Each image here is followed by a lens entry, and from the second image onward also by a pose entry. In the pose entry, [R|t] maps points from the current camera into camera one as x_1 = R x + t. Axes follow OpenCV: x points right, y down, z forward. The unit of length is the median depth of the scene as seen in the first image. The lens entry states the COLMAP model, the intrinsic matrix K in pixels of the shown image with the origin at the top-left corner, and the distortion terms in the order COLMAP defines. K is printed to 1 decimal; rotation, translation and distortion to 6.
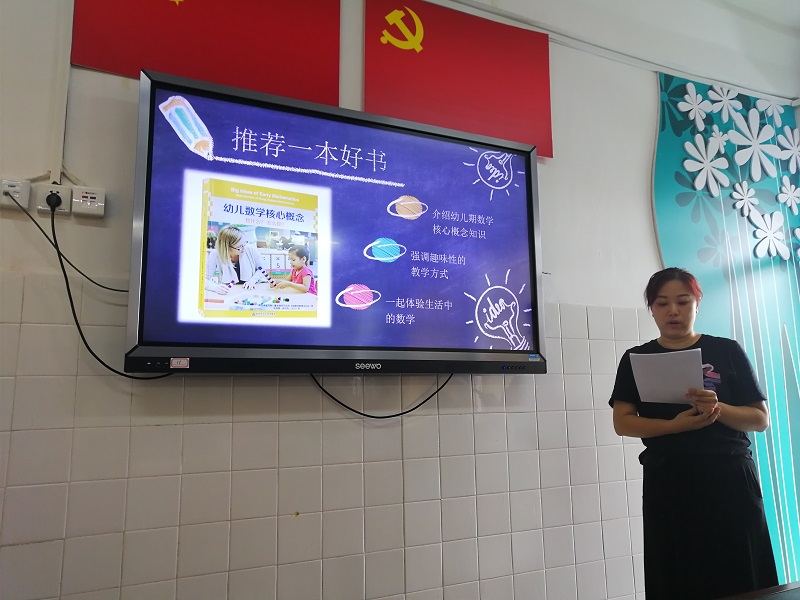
lens RADIAL K [[612.6, 0, 400.0], [0, 612.6, 300.0], [0, 0, 1]] dist [-0.014488, 0.047905]
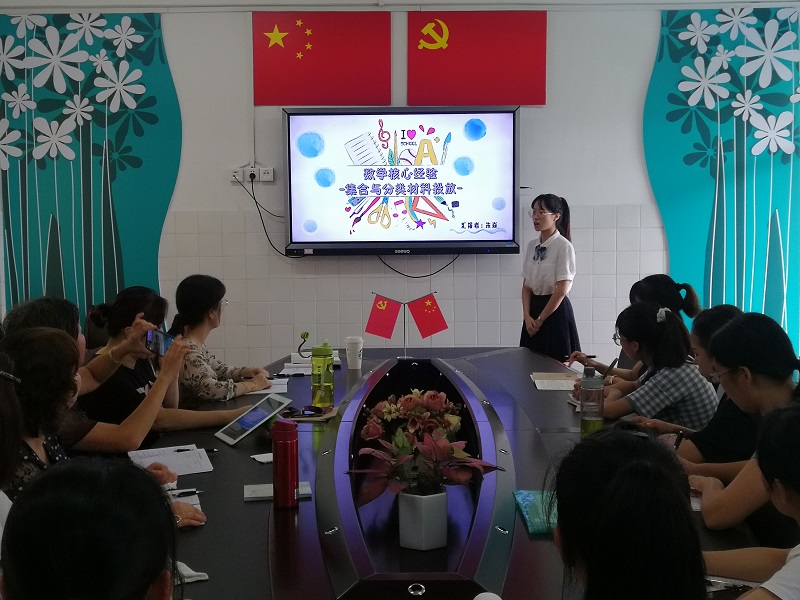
lens RADIAL K [[1025.1, 0, 400.0], [0, 1025.1, 300.0], [0, 0, 1]] dist [-0.027094, 0.074089]
pose [[0.900693, 0.047813, -0.431817, 0.848621], [0.064097, 0.968425, 0.240923, -0.328104], [0.429701, -0.244675, 0.869190, -1.156605]]
